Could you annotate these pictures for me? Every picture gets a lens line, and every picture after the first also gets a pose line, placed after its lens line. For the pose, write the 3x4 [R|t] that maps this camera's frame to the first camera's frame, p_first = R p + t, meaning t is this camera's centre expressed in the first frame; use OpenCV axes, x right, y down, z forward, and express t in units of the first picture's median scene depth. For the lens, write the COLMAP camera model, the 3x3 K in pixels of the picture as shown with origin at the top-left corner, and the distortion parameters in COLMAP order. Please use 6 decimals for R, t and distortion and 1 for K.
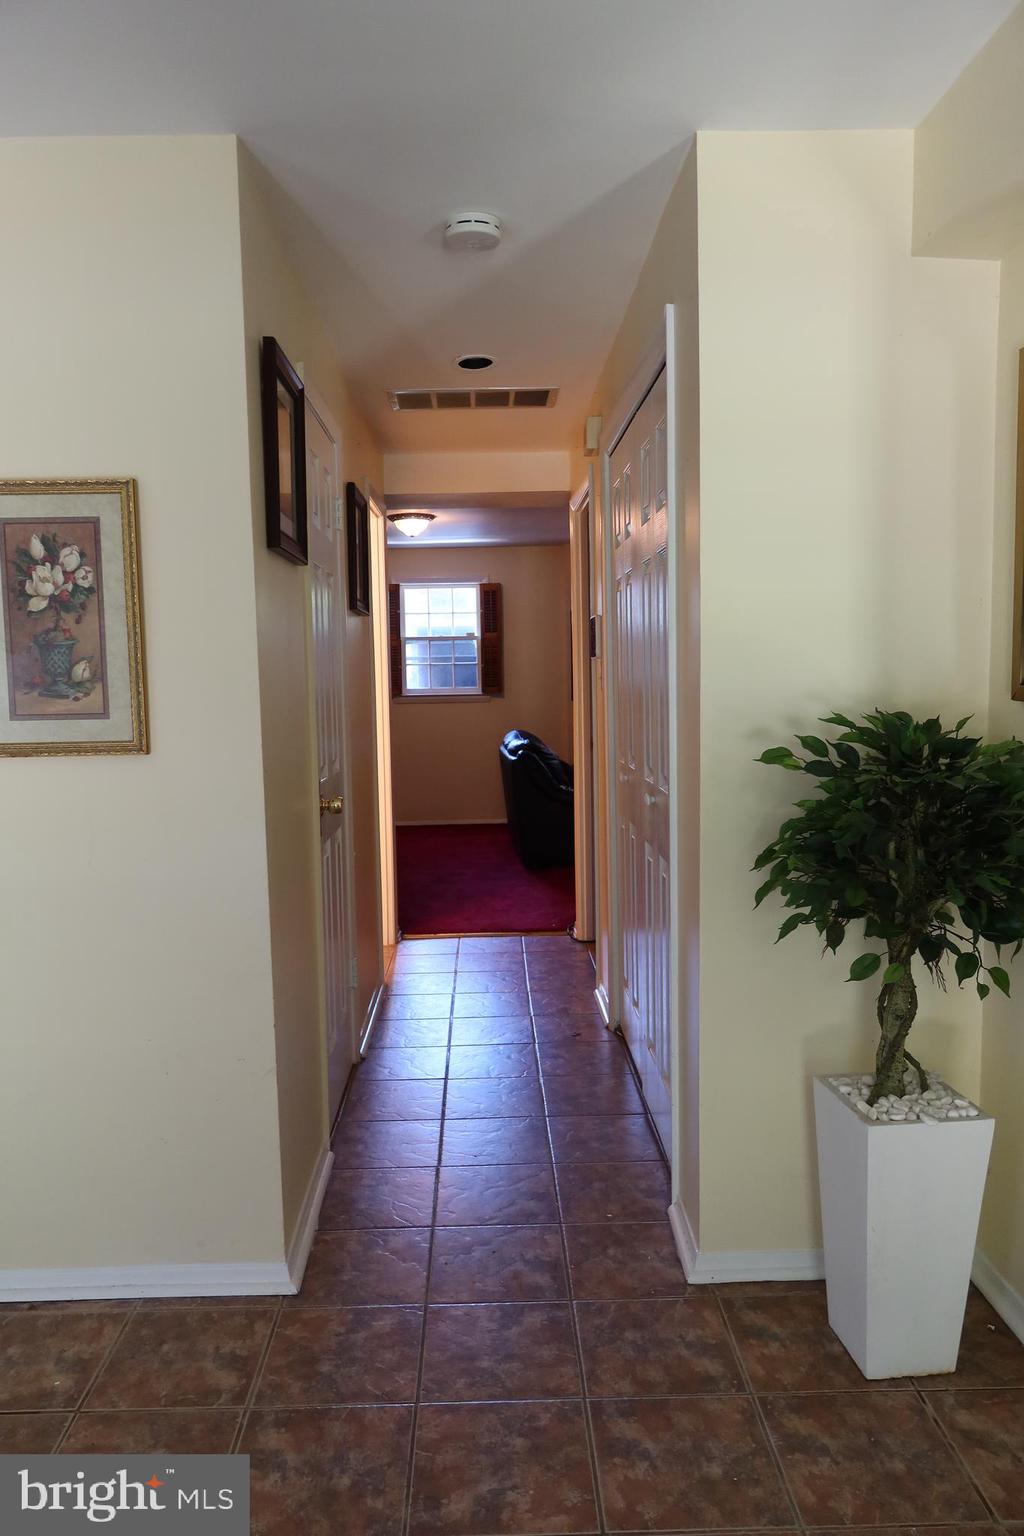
lens RADIAL K [[1057.3, 0, 506.6], [0, 1057.3, 766.7], [0, 0, 1]] dist [-0.003650, 0.003090]
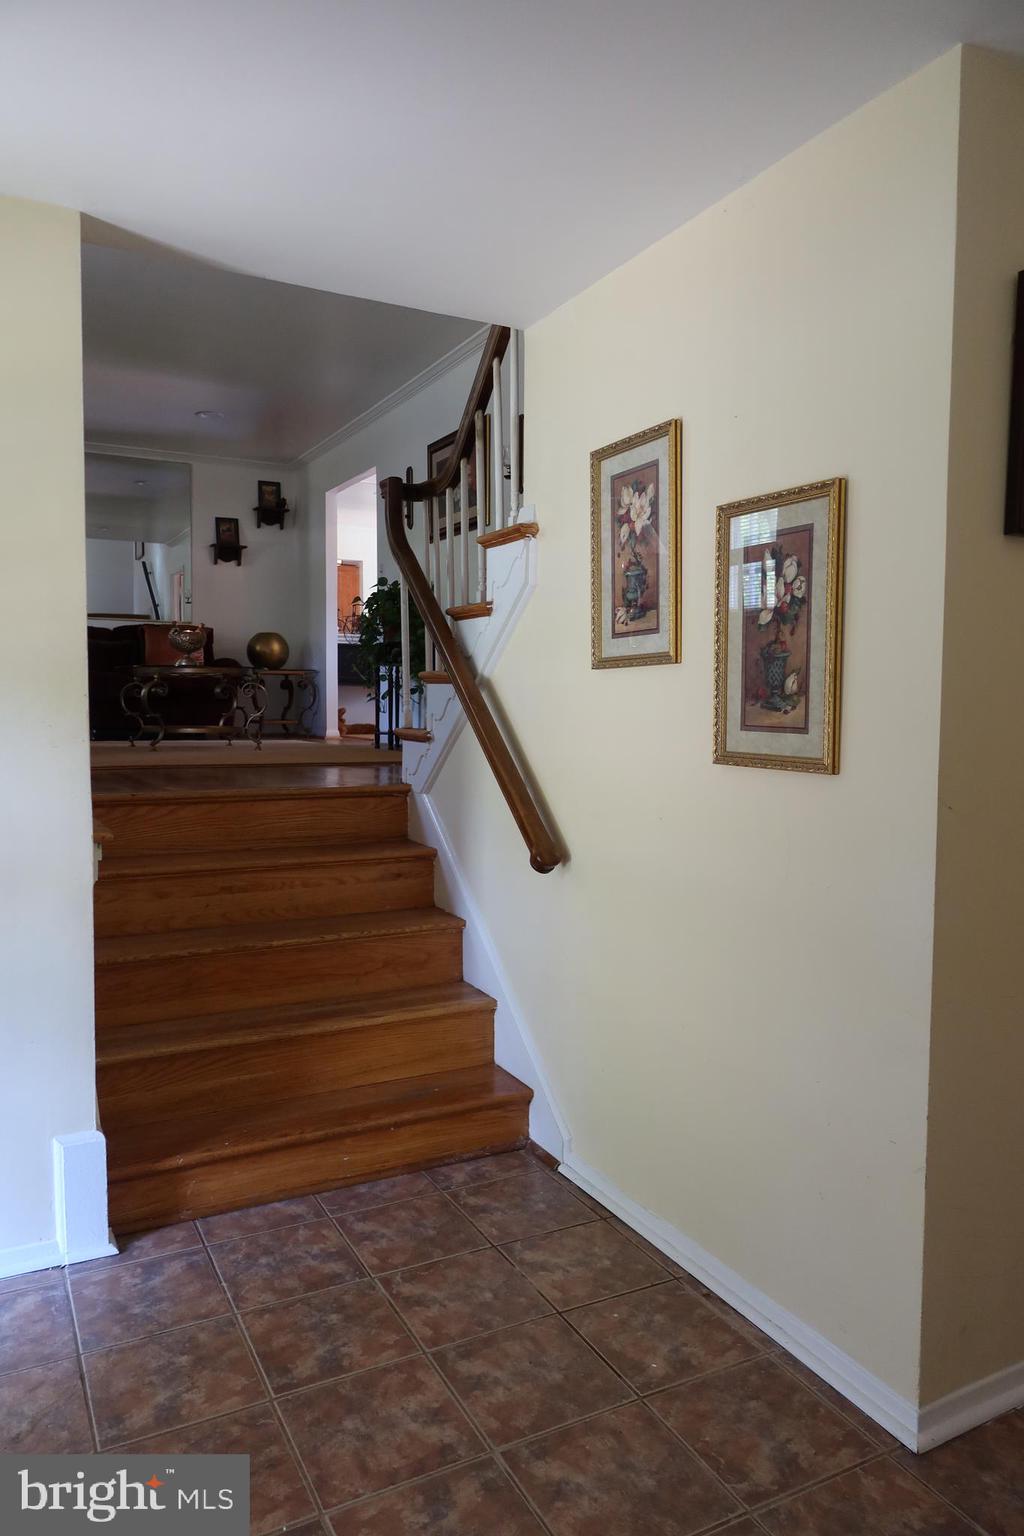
lens RADIAL K [[1057.3, 0, 506.6], [0, 1057.3, 766.7], [0, 0, 1]] dist [-0.003650, 0.003090]
pose [[0.441889, 0.082000, -0.893314, 0.362733], [-0.100265, 0.994089, 0.041653, -0.028959], [0.891449, 0.071162, 0.447498, 0.336678]]
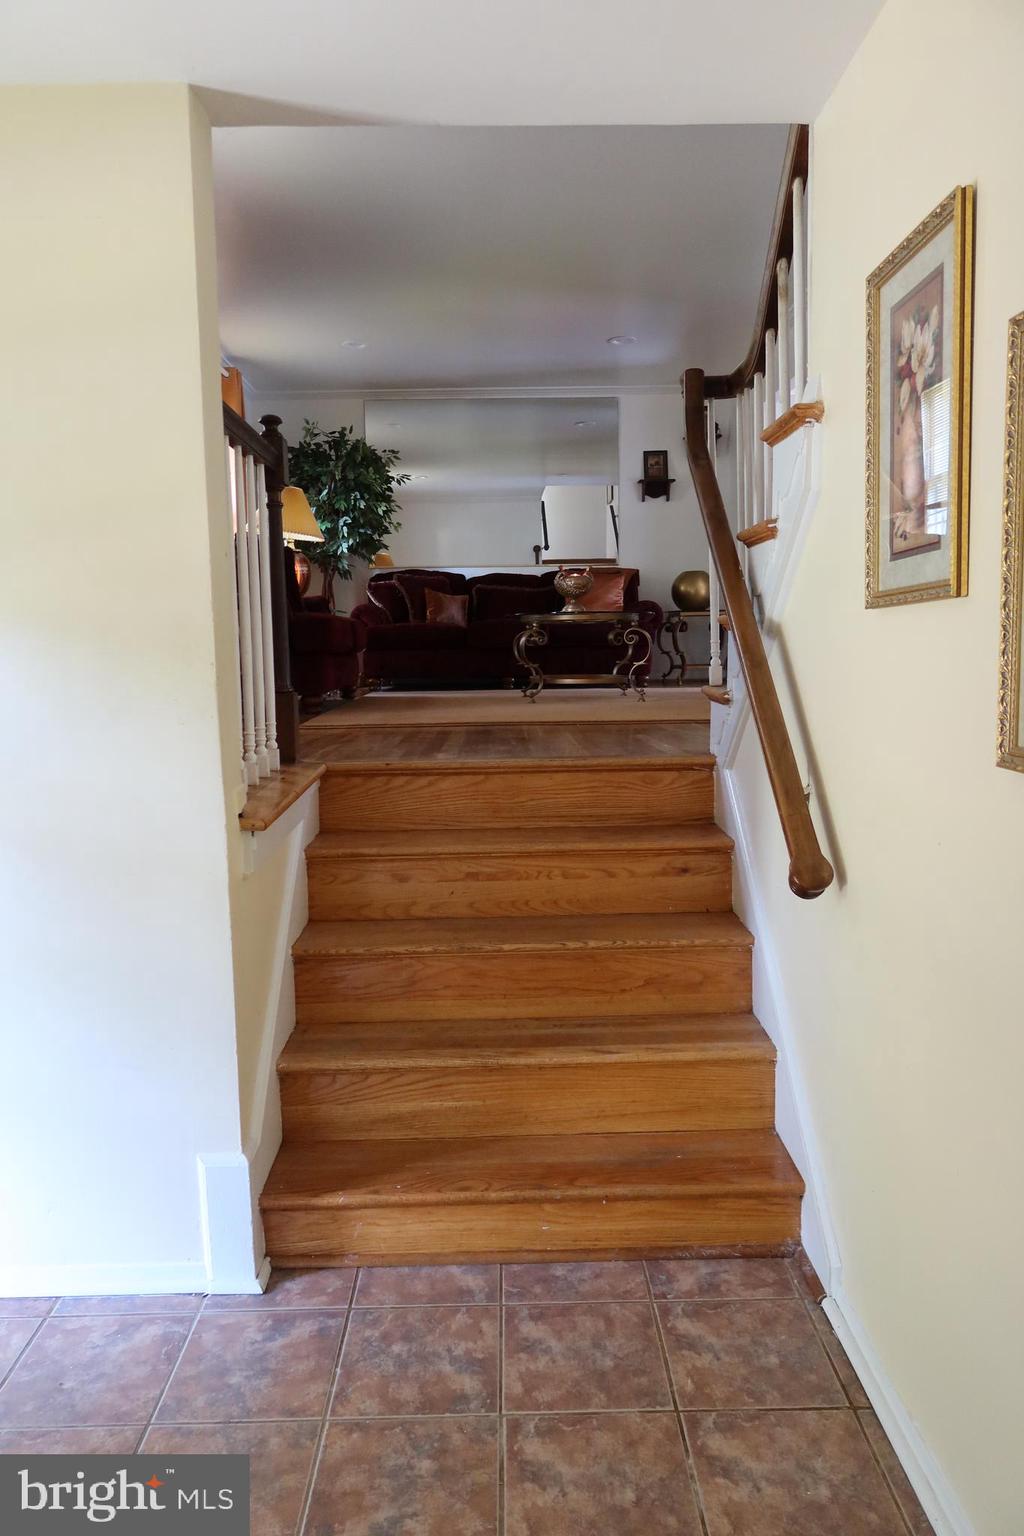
lens RADIAL K [[1057.3, 0, 506.6], [0, 1057.3, 766.7], [0, 0, 1]] dist [-0.003650, 0.003090]
pose [[-0.011586, 0.141006, -0.989941, 0.130999], [-0.073572, 0.987204, 0.141477, -0.076158], [0.997223, 0.074471, -0.001064, 0.707384]]
